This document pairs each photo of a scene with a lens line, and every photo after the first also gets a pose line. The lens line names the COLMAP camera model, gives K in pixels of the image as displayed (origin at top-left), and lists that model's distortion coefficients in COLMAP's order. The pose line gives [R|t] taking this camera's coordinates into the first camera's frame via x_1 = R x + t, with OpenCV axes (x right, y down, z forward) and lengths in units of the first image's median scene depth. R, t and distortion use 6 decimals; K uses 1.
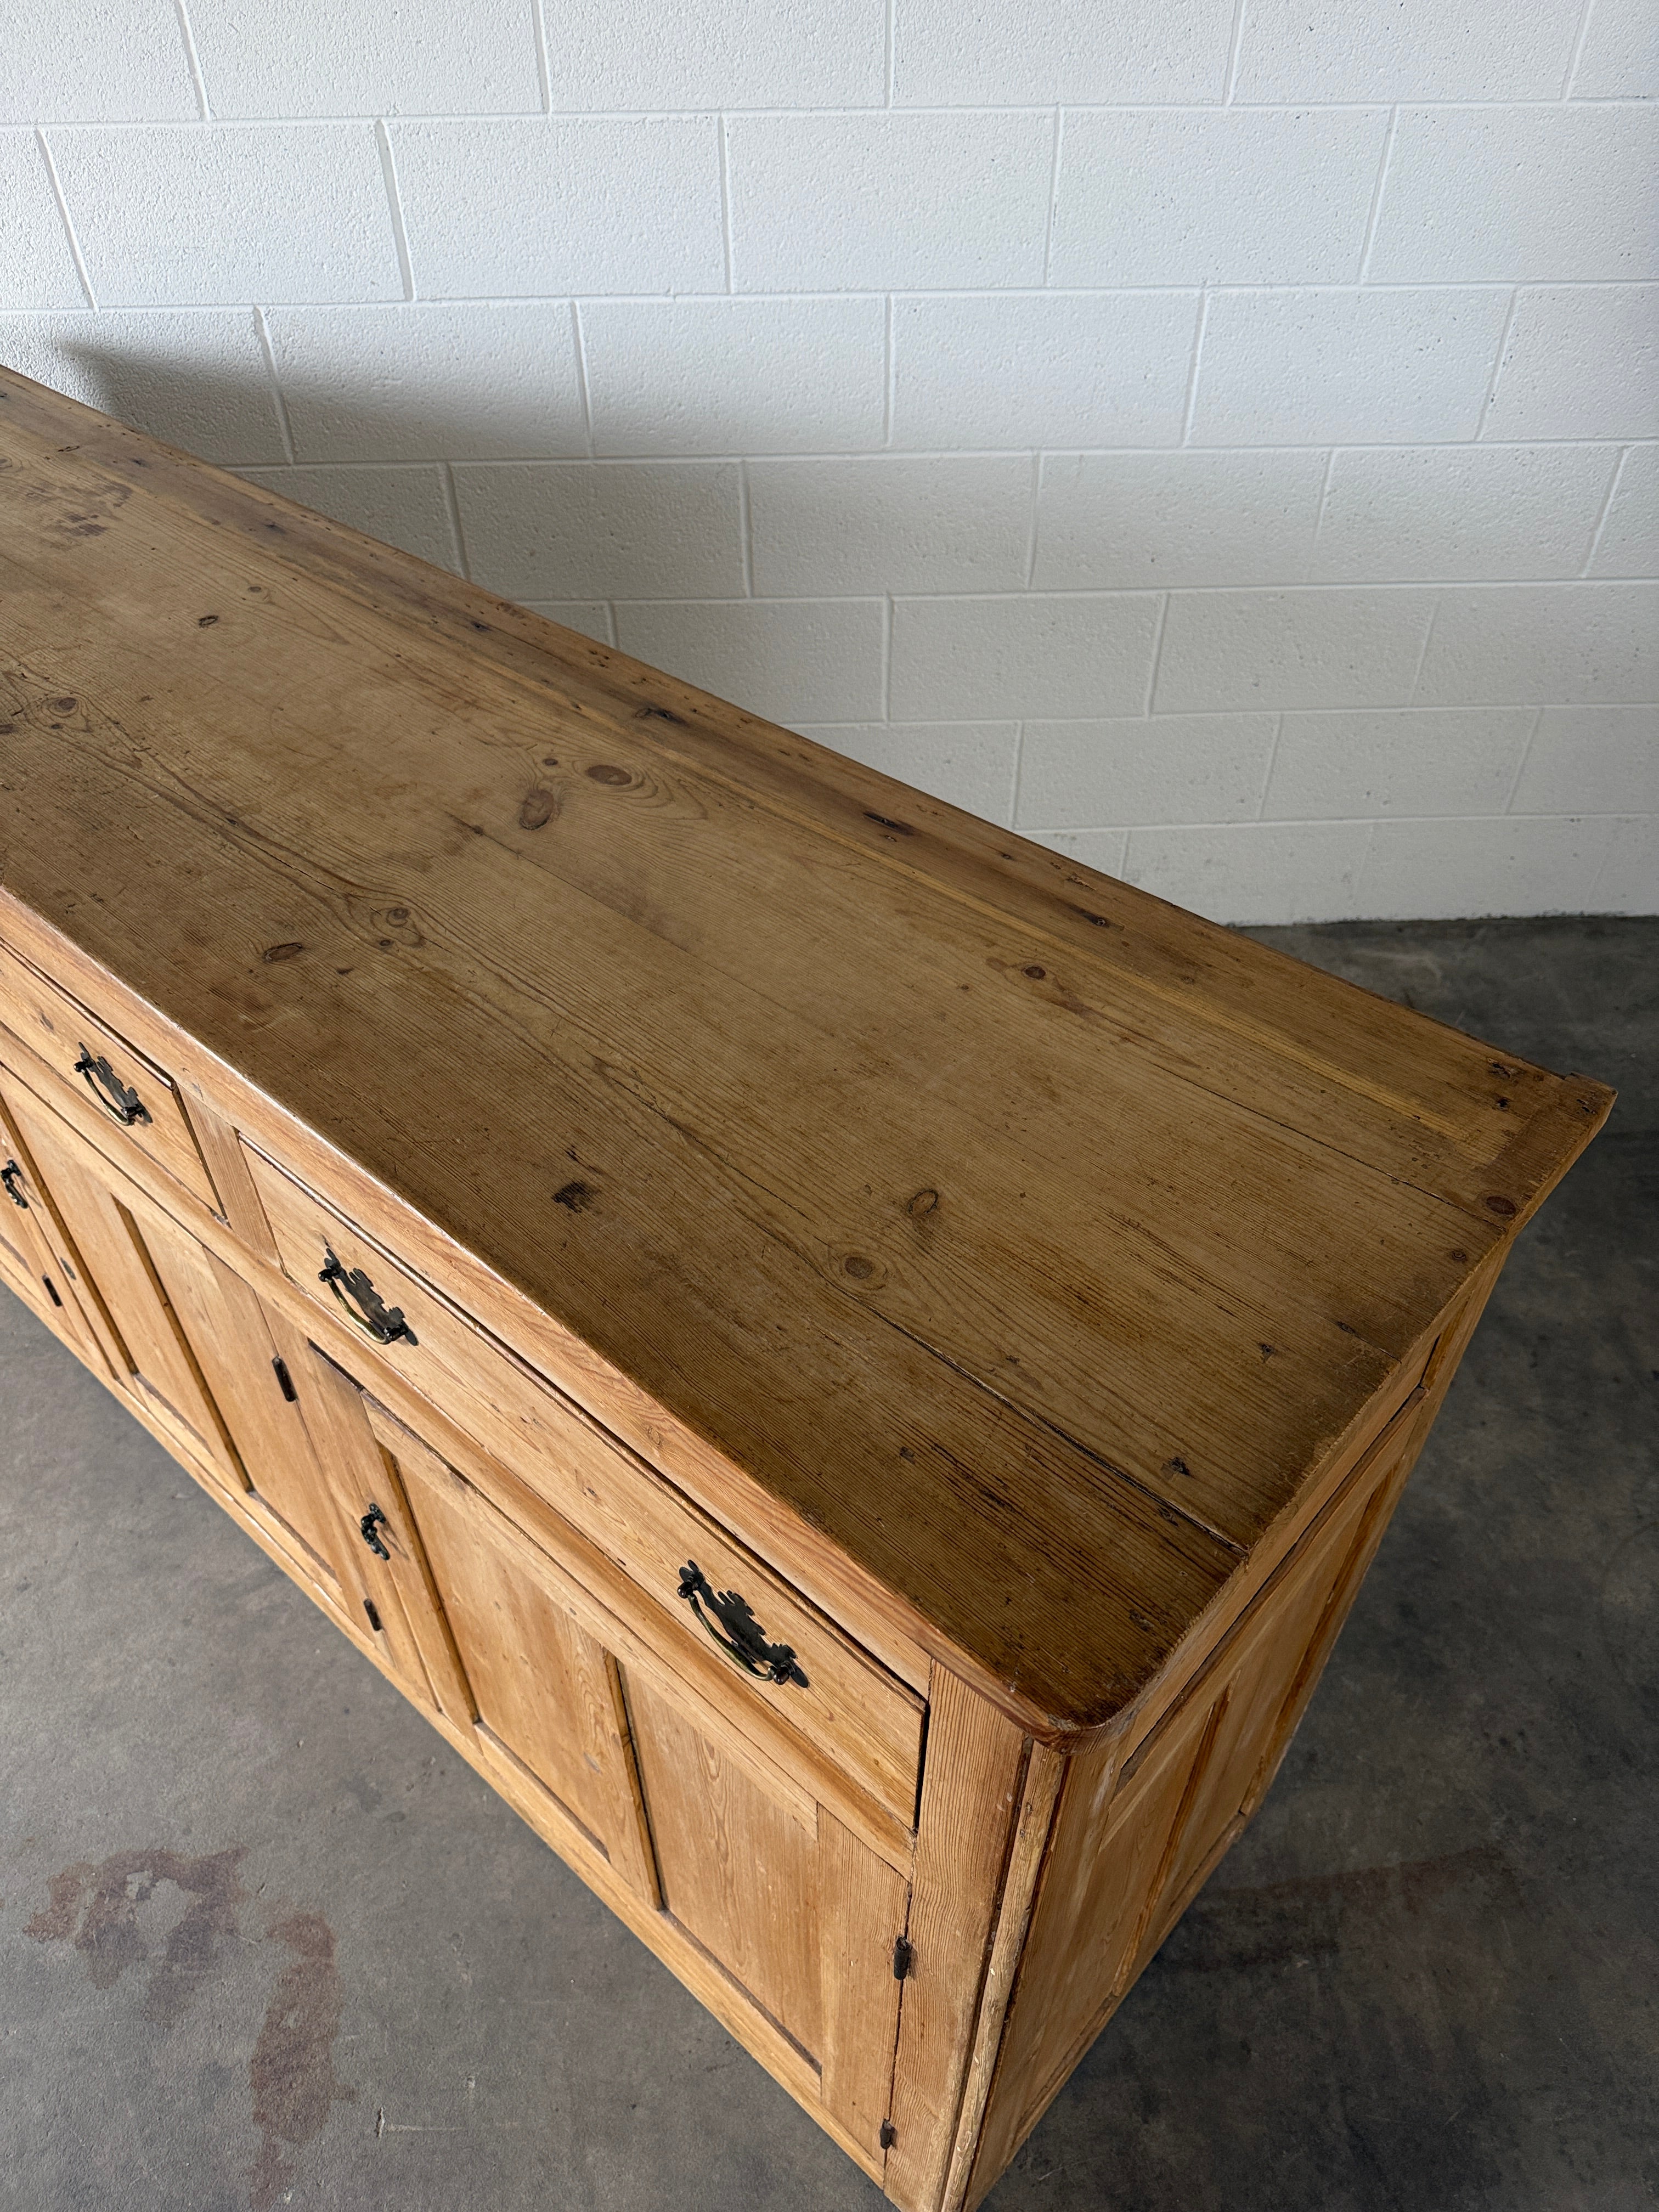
lens RADIAL K [[1571.9, 0, 829.8], [0, 1571.9, 1108.2], [0, 0, 1]] dist [0.018284, -0.032019]
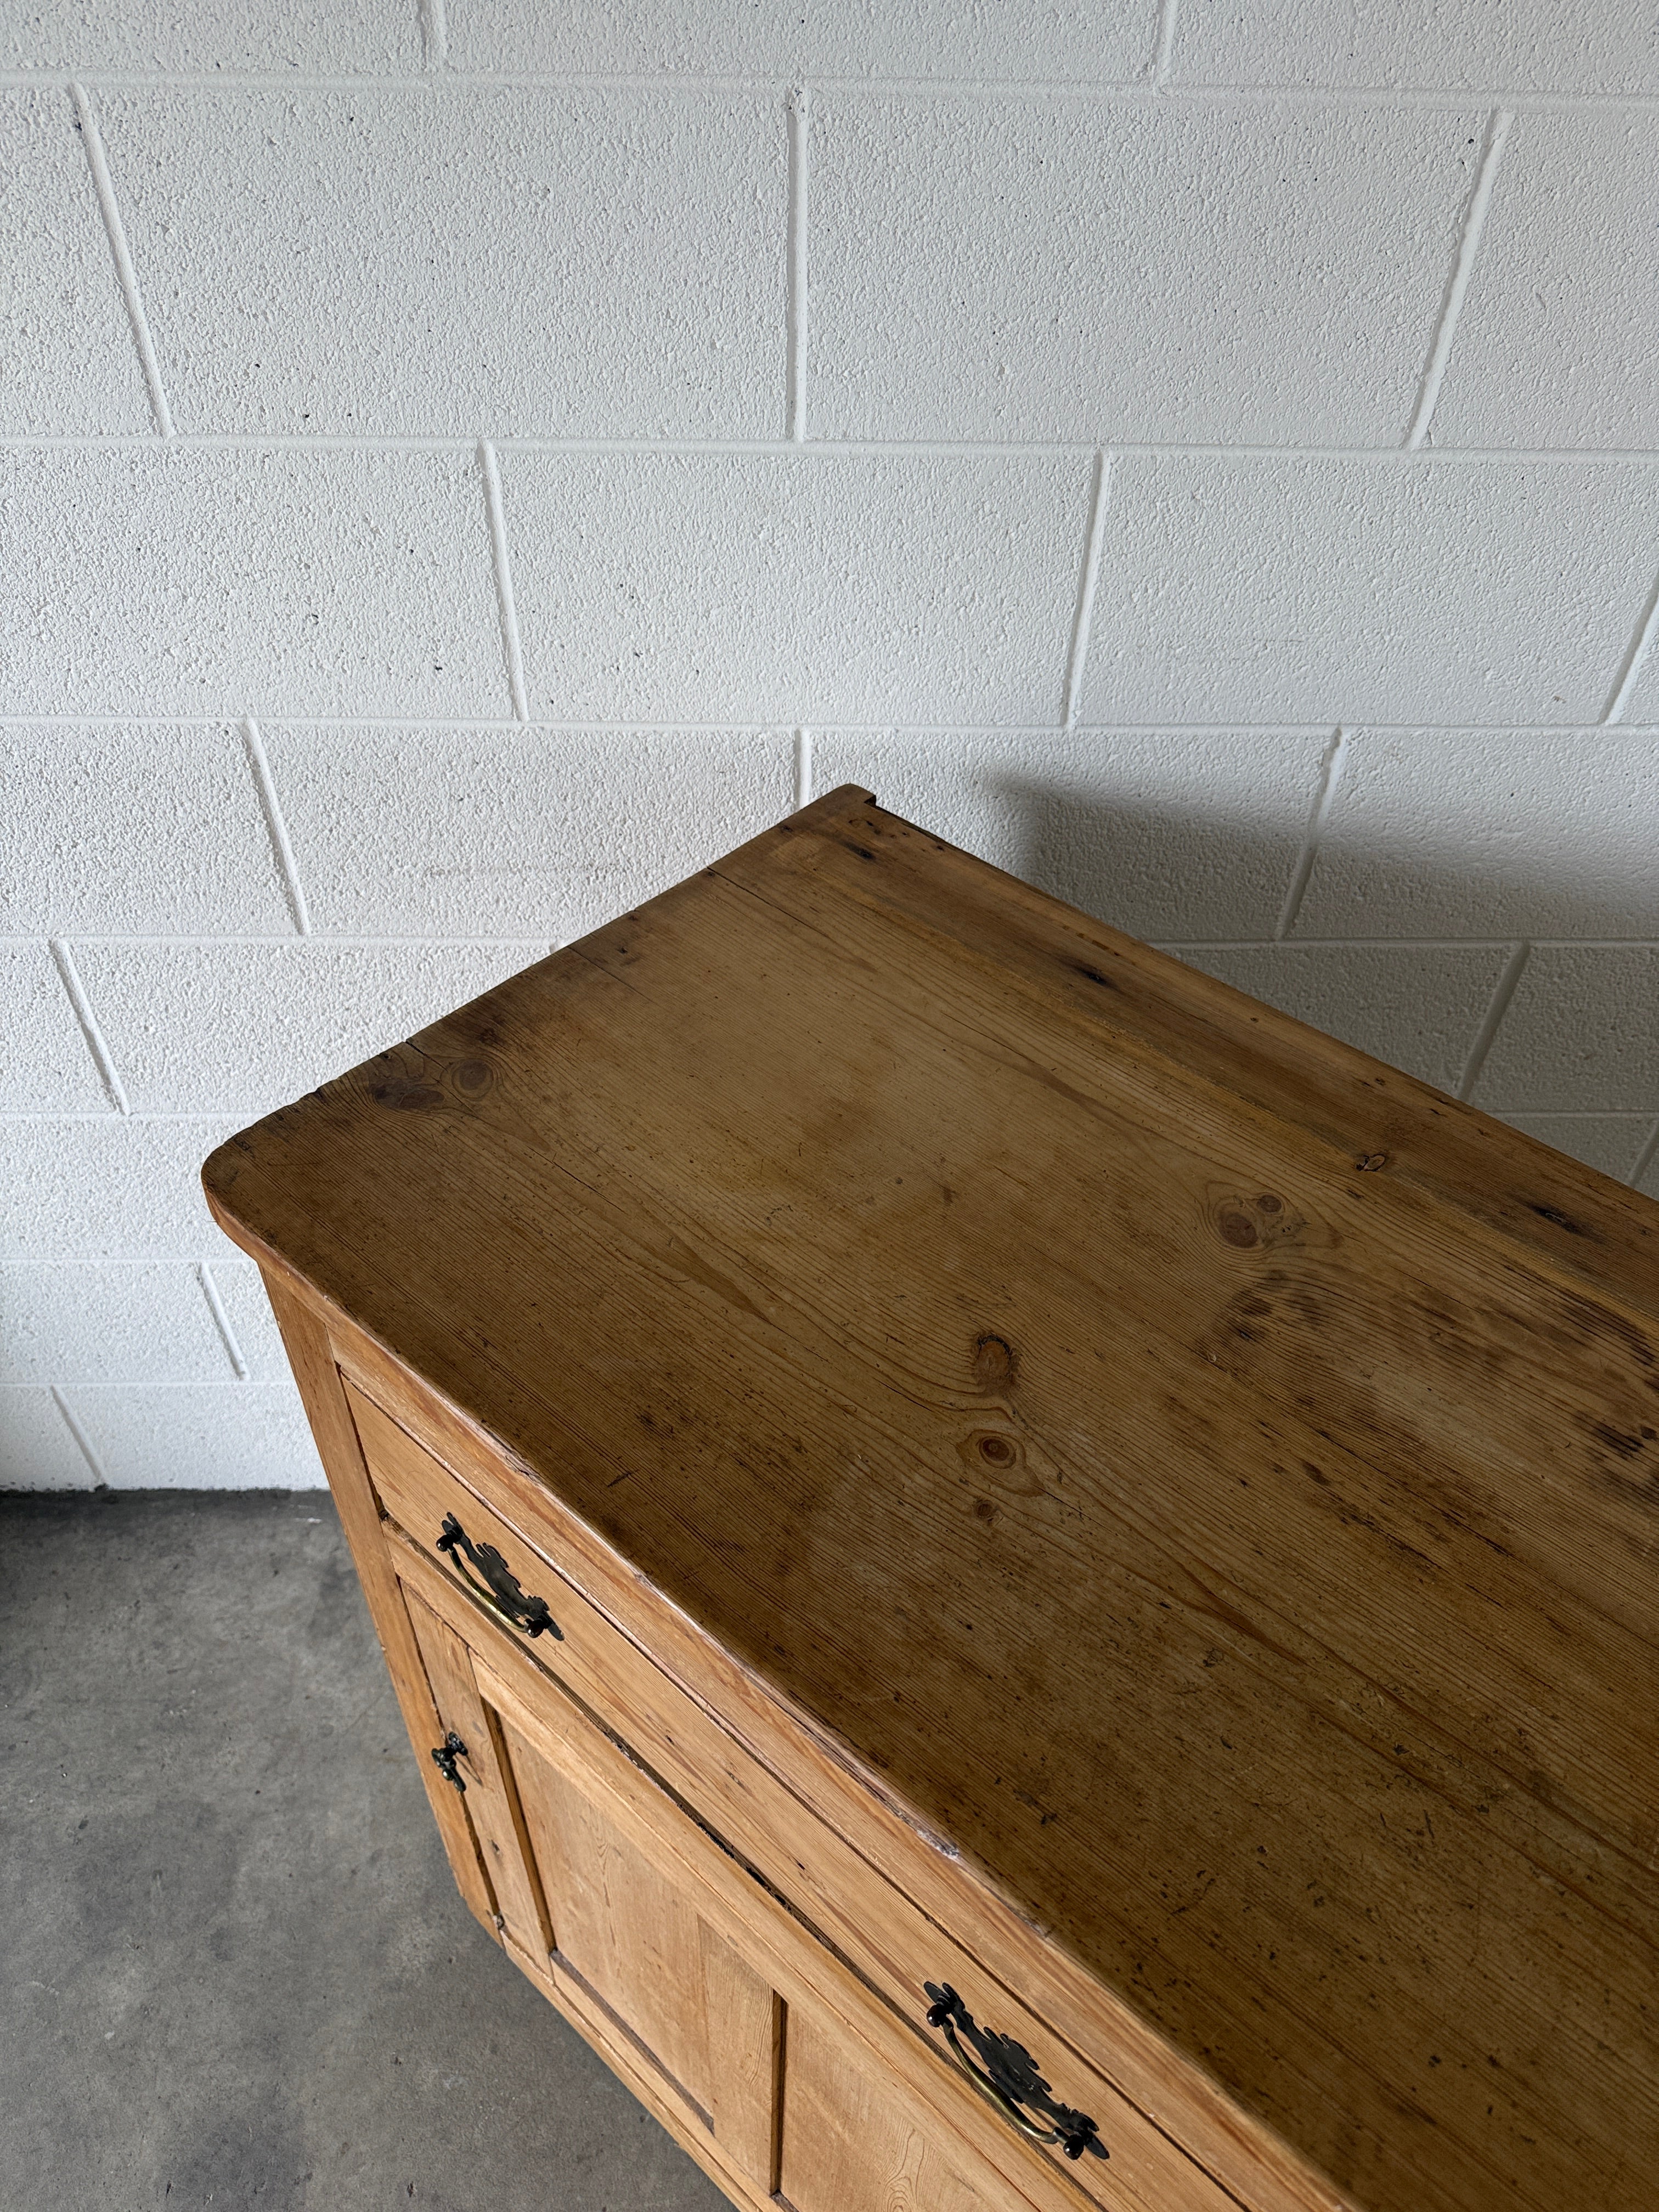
lens RADIAL K [[1571.9, 0, 809.7], [0, 1571.9, 1106.1], [0, 0, 1]] dist [0.018284, -0.032019]
pose [[0.999679, 0.021069, 0.014077, -0.718860], [-0.021134, 0.999767, 0.004489, -0.464720], [-0.013979, -0.004785, 0.999891, 0.525802]]
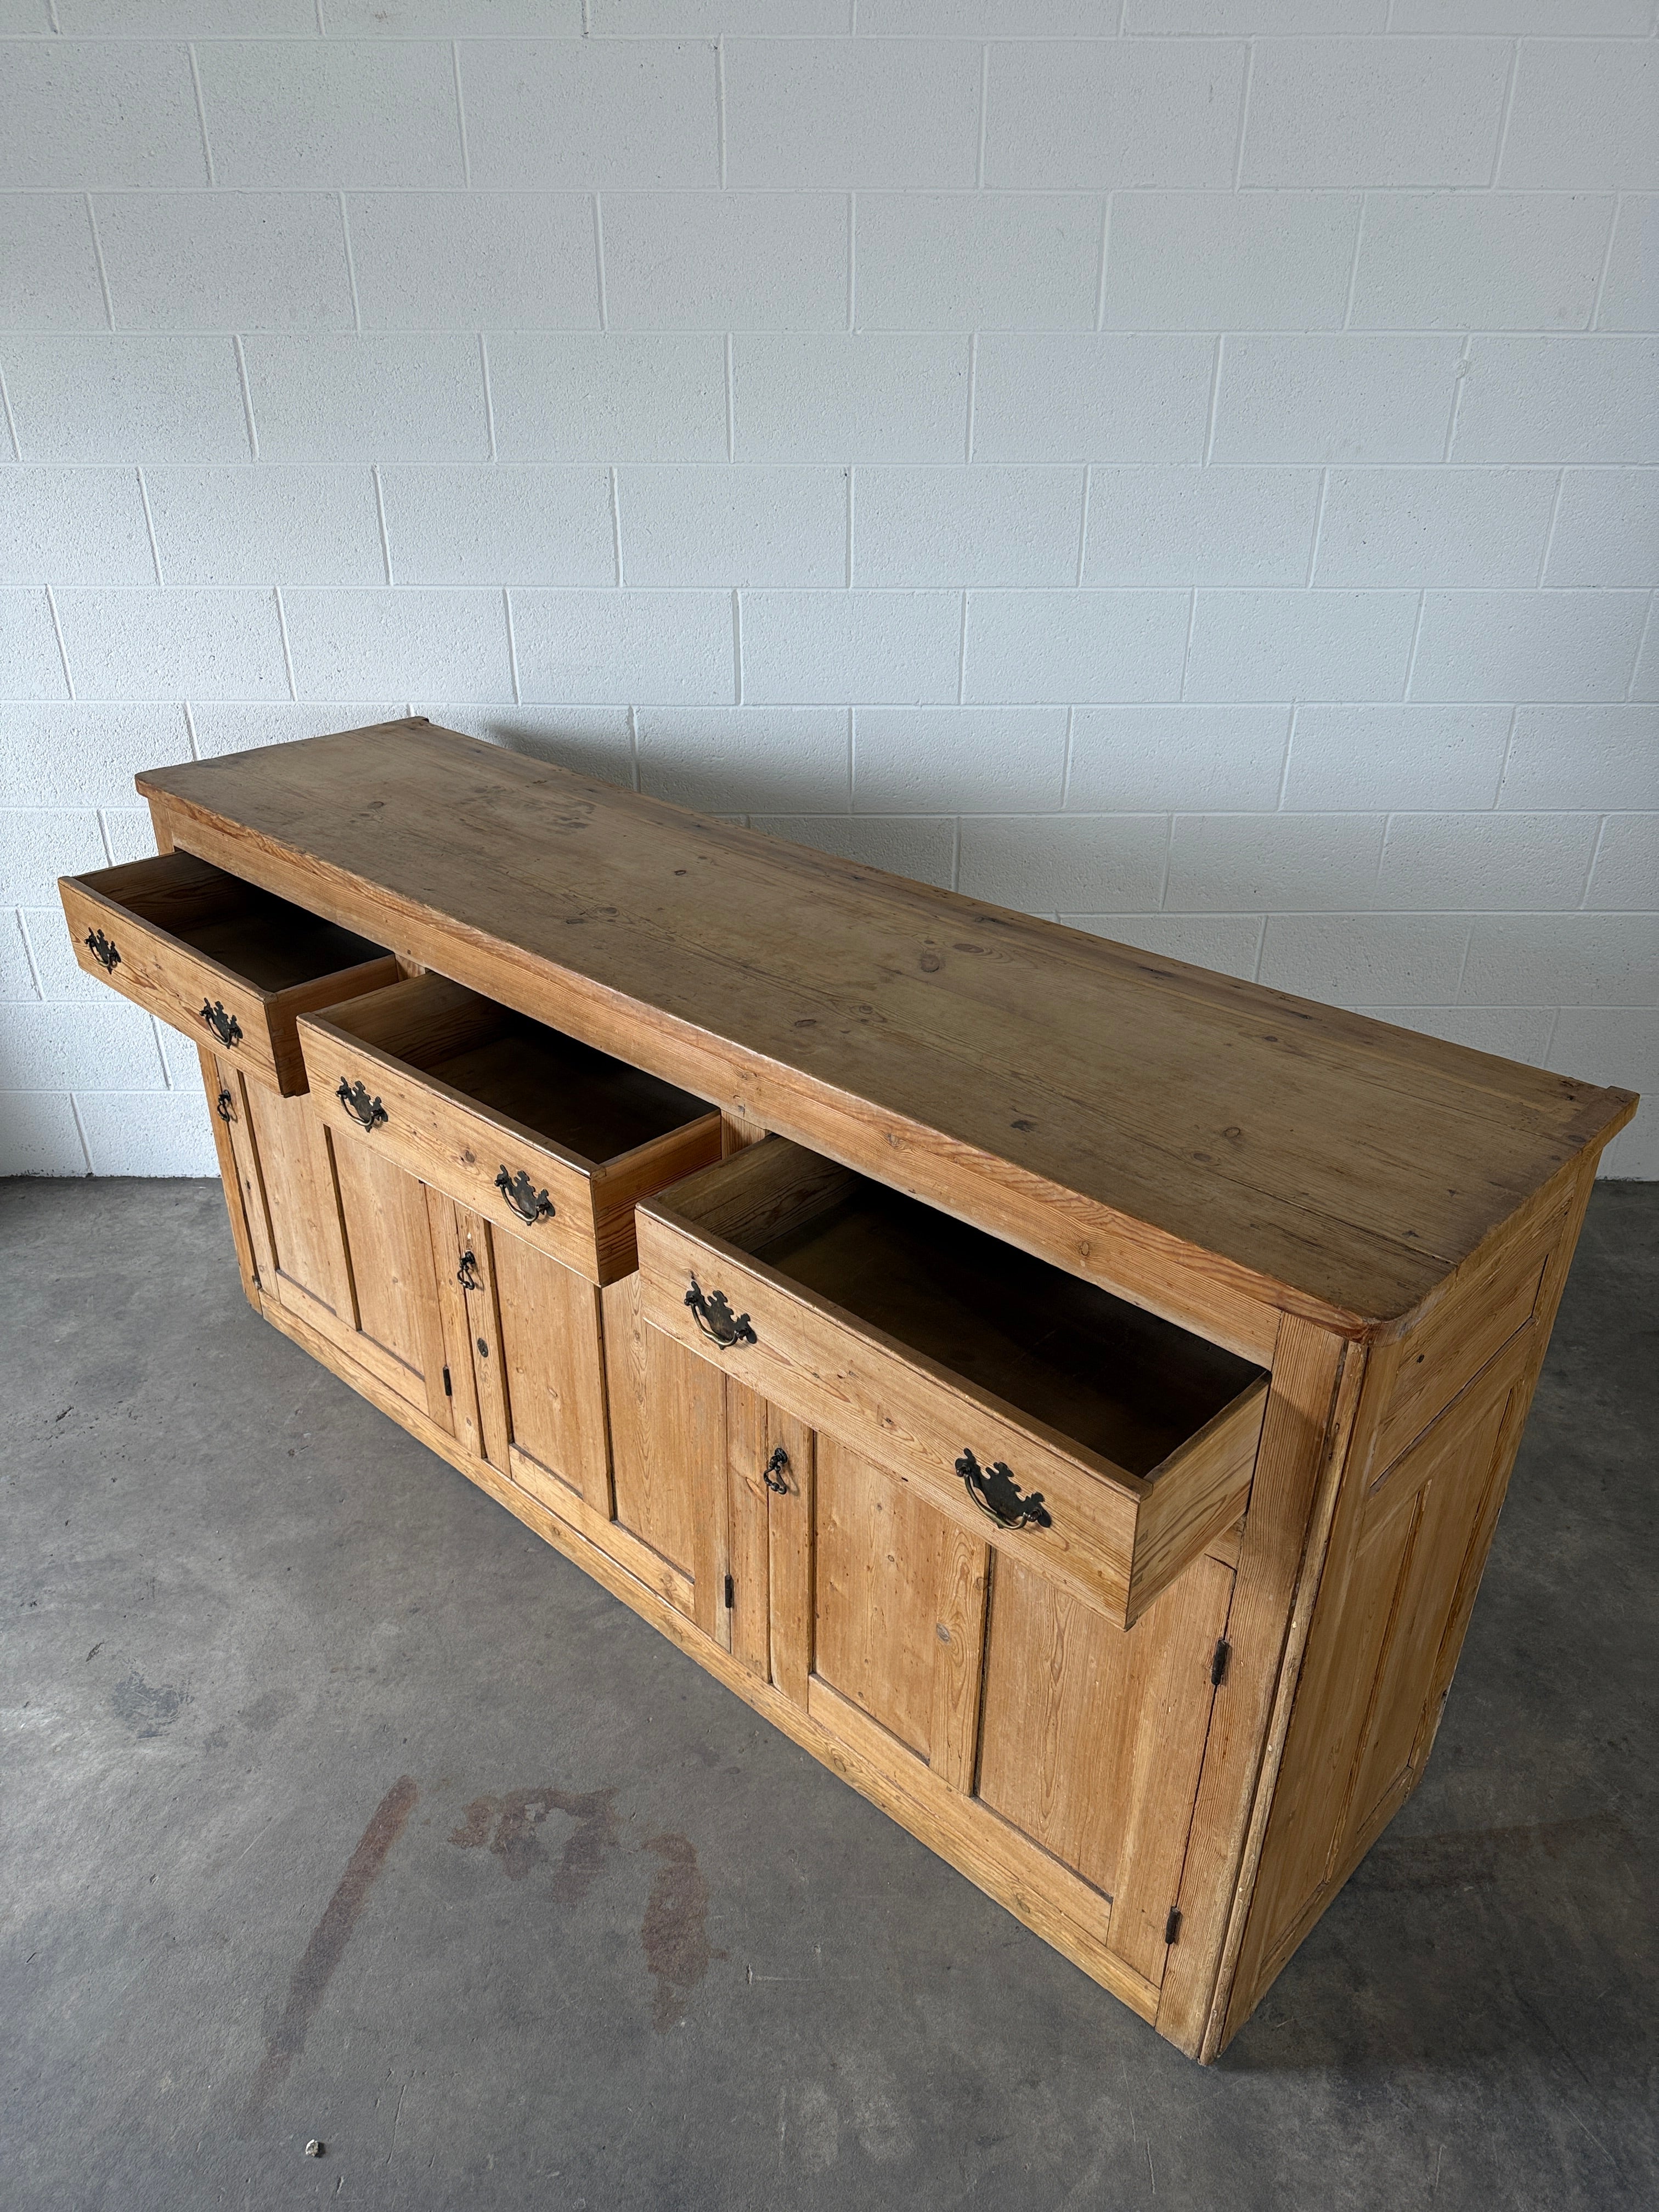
lens RADIAL K [[1571.9, 0, 827.0], [0, 1571.9, 1108.2], [0, 0, 1]] dist [0.018284, -0.032019]
pose [[0.999669, 0.020310, -0.015802, -0.196145], [-0.023711, 0.965609, -0.258915, 0.270095], [0.010000, 0.259204, 0.965771, -0.364412]]
